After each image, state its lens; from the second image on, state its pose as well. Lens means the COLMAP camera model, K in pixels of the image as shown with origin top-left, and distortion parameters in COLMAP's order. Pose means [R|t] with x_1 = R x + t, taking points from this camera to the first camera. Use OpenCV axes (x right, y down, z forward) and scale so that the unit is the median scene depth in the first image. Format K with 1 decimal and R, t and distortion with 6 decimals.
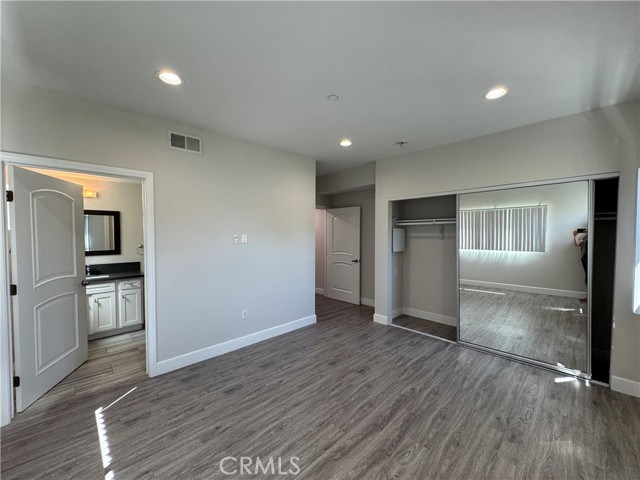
lens RADIAL K [[255.7, 0, 320.0], [0, 255.7, 240.1], [0, 0, 1]] dist [-0.005257, 0.001244]
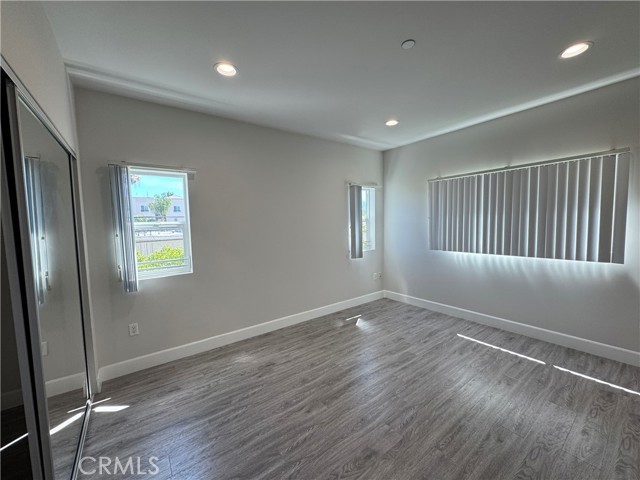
lens RADIAL K [[255.7, 0, 320.7], [0, 255.7, 240.2], [0, 0, 1]] dist [-0.005257, 0.001244]
pose [[-0.991079, 0.020457, 0.131700, 0.237308], [0.032765, 0.995221, 0.091983, -0.027690], [-0.129189, 0.095477, -0.987013, 1.953816]]
